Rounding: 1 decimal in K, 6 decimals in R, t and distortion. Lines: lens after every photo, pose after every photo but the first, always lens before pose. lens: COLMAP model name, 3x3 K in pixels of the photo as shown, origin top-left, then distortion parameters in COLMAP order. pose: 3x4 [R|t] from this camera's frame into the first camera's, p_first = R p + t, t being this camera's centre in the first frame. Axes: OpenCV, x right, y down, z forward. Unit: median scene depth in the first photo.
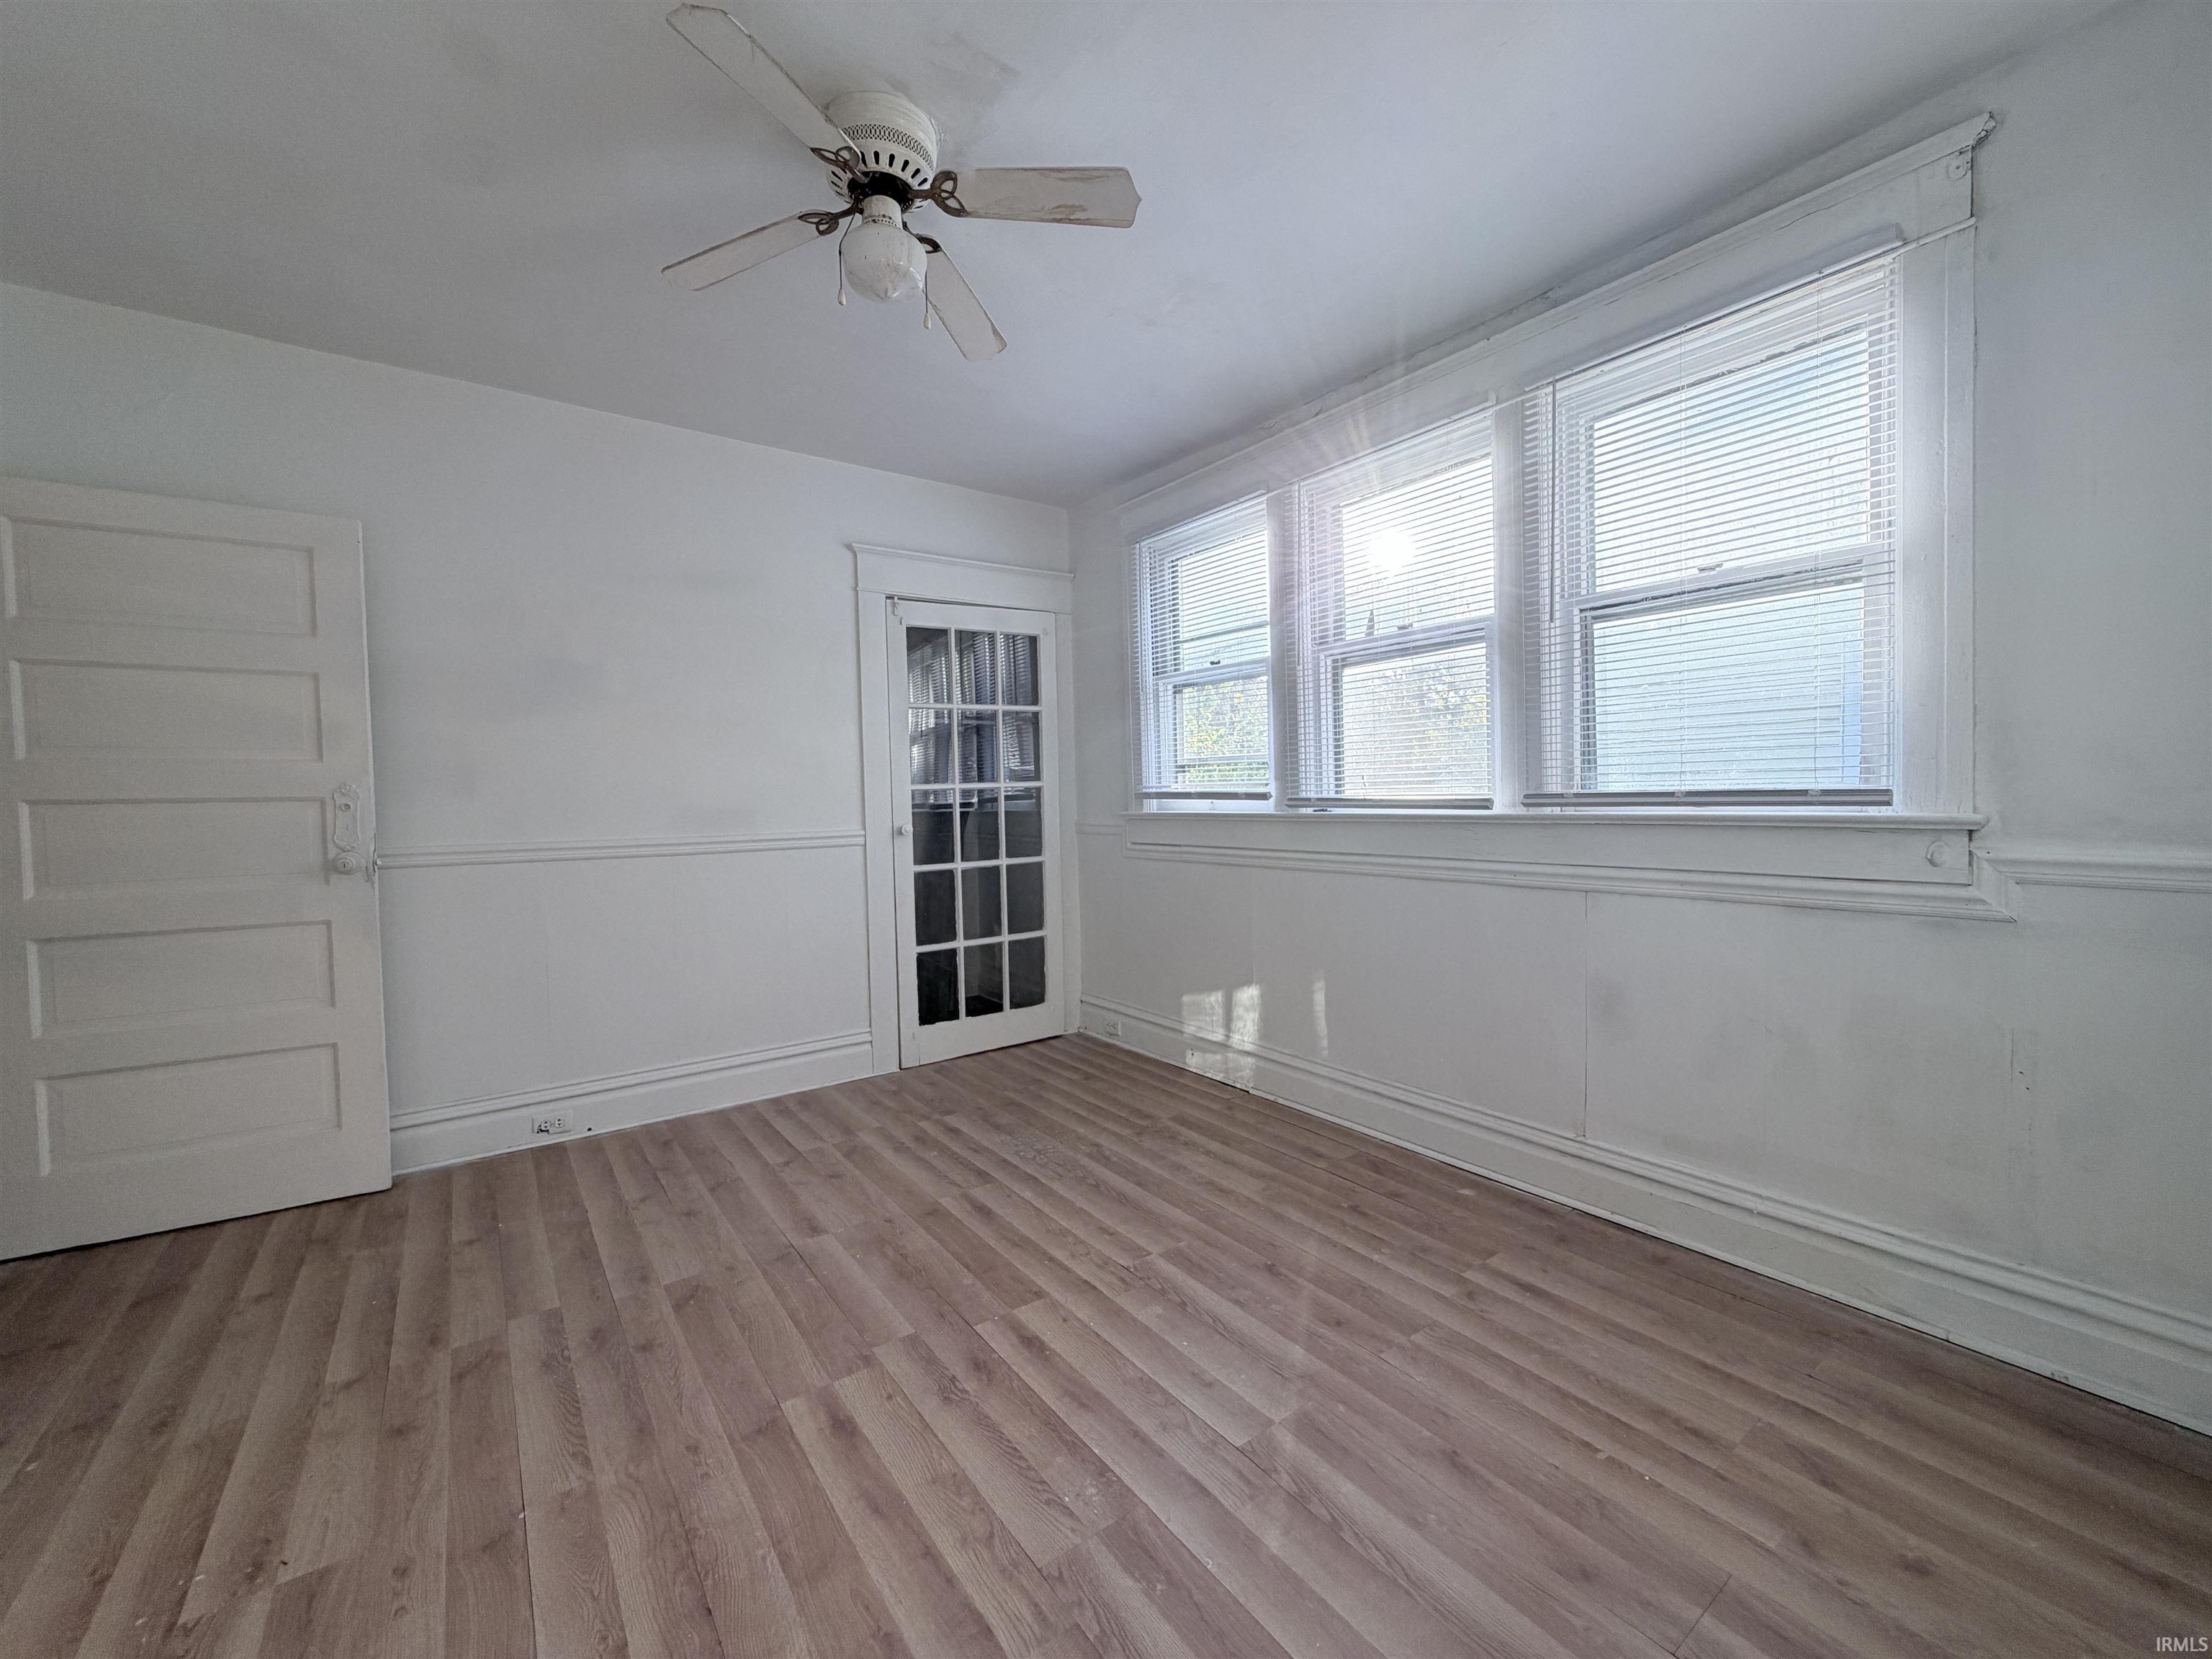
lens RADIAL K [[885.0, 0, 1102.6], [0, 885.0, 827.3], [0, 0, 1]] dist [-0.000296, -0.000087]
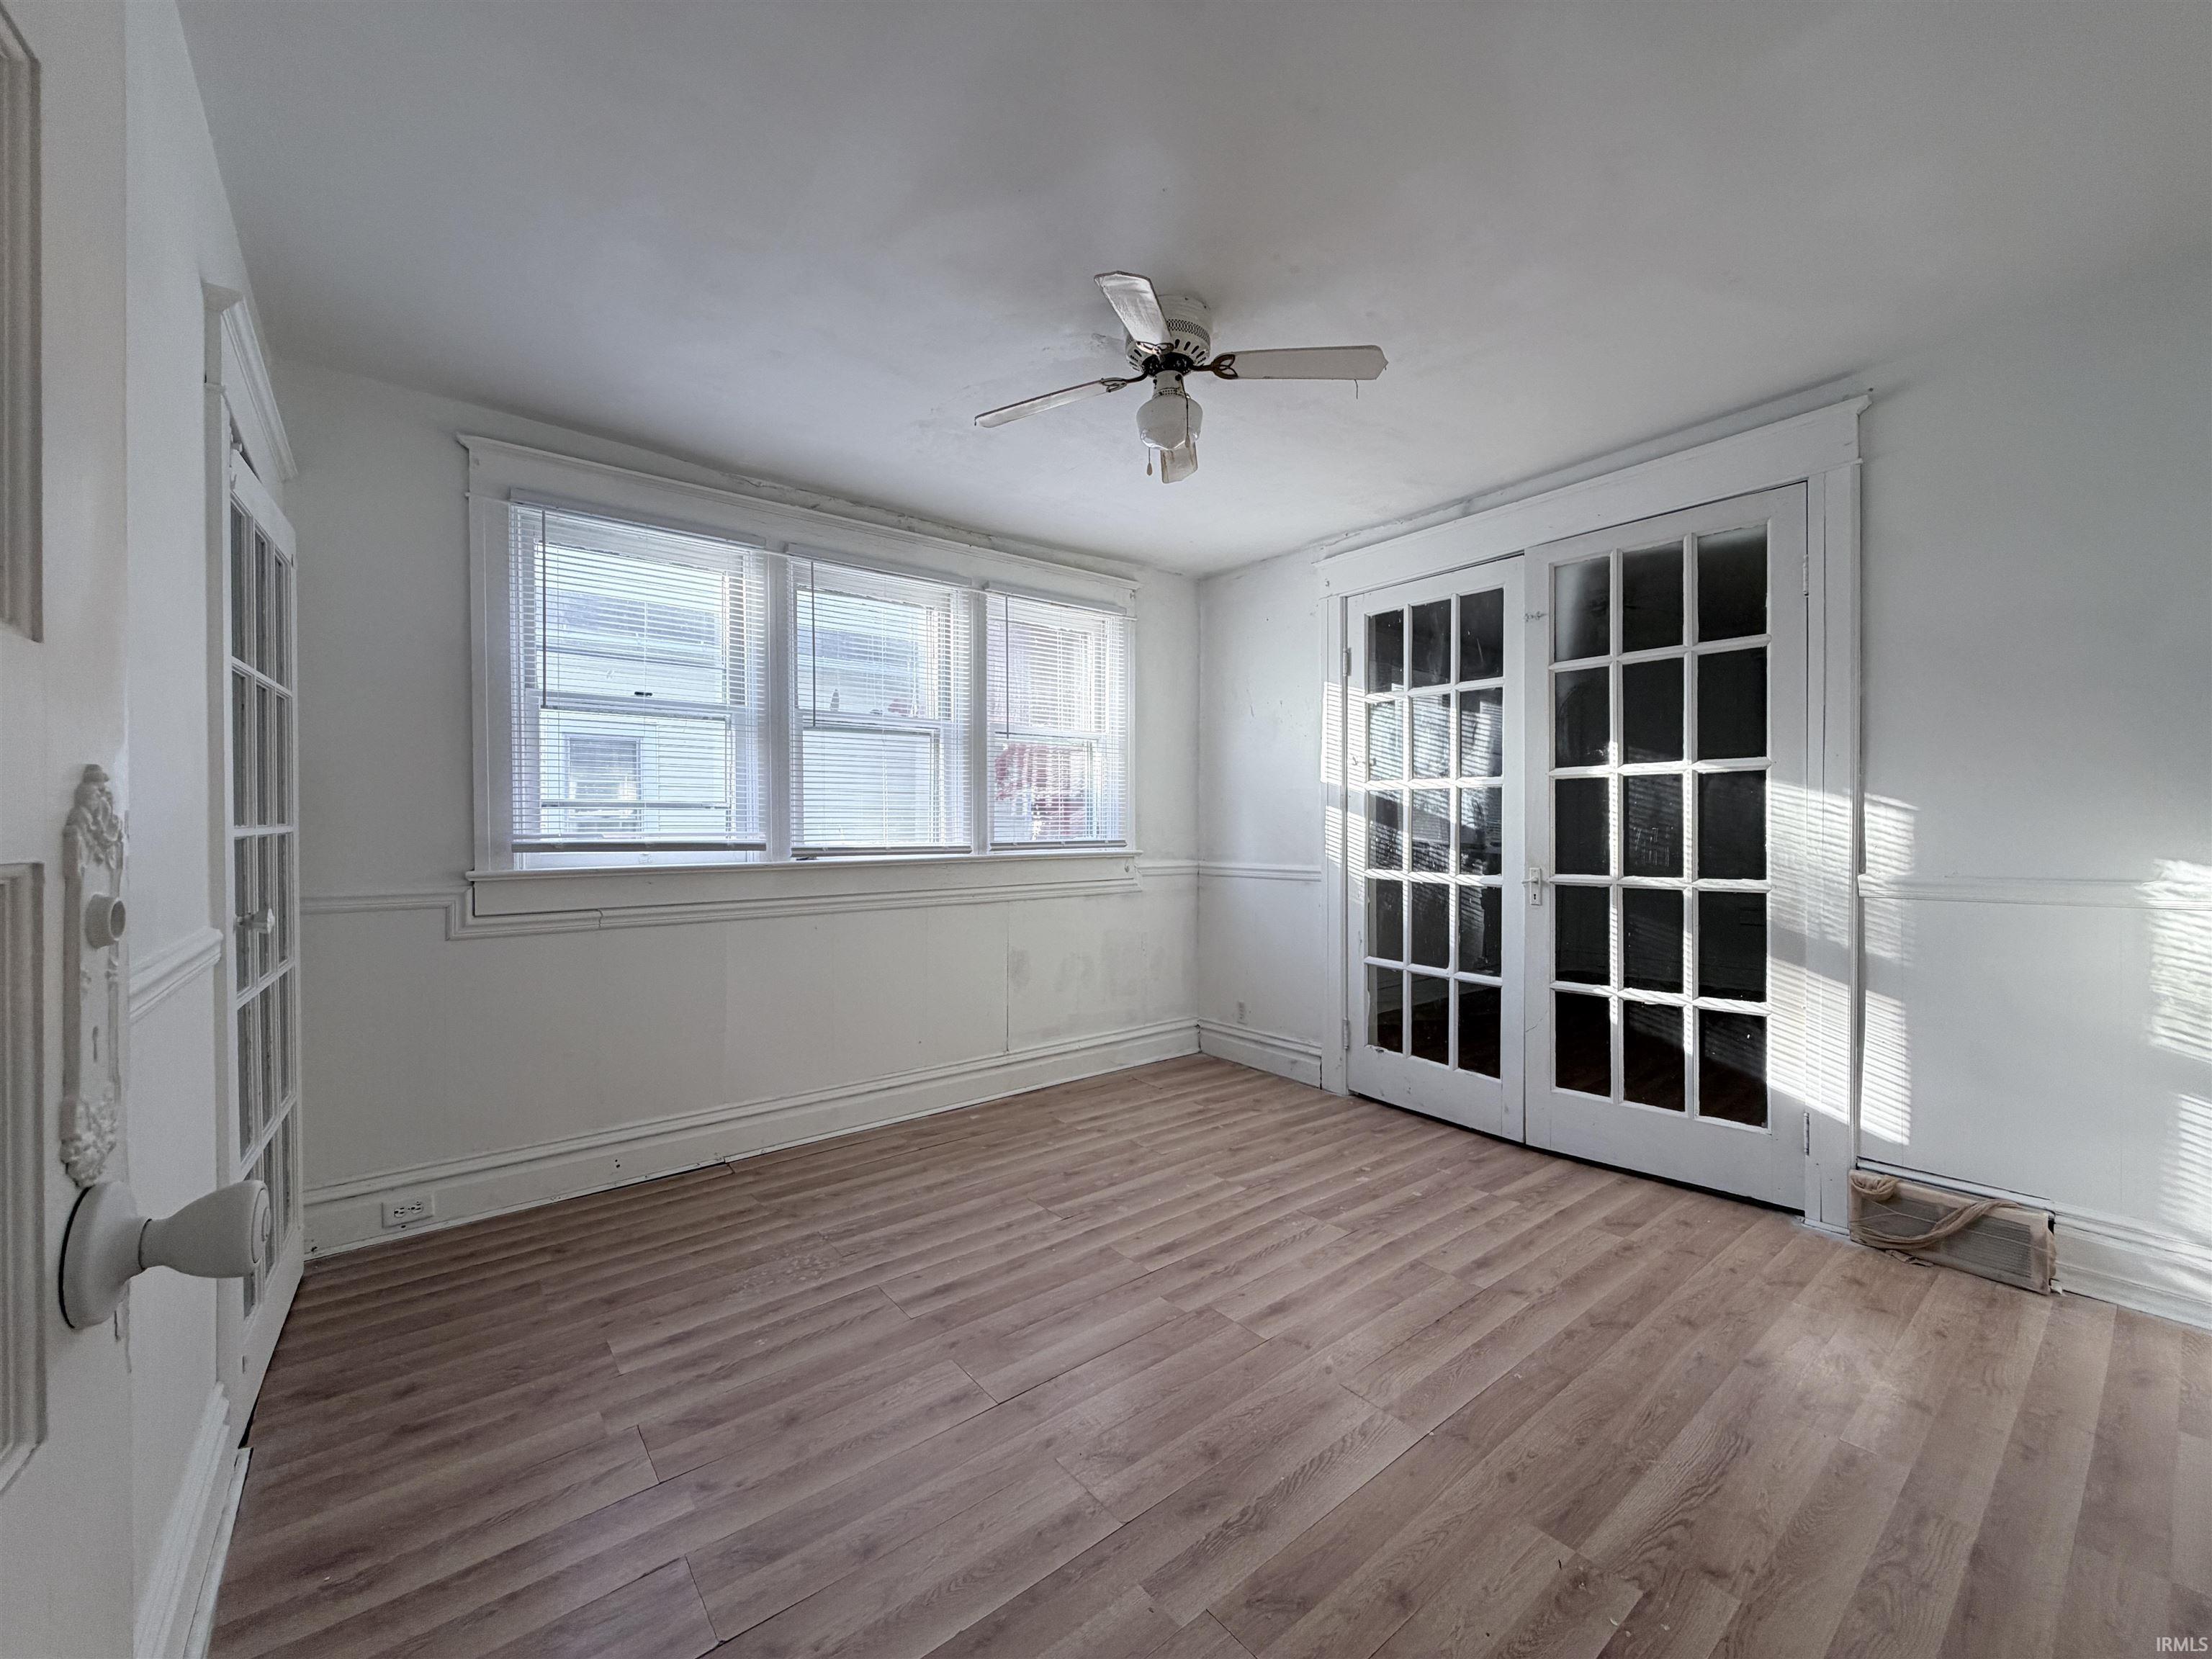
lens RADIAL K [[885.0, 0, 1107.1], [0, 885.0, 827.3], [0, 0, 1]] dist [-0.000296, -0.000087]
pose [[-0.050501, 0.017138, 0.998577, -1.108205], [0.042508, 0.998984, -0.014995, -0.033093], [-0.997819, 0.041690, -0.051178, 0.876263]]
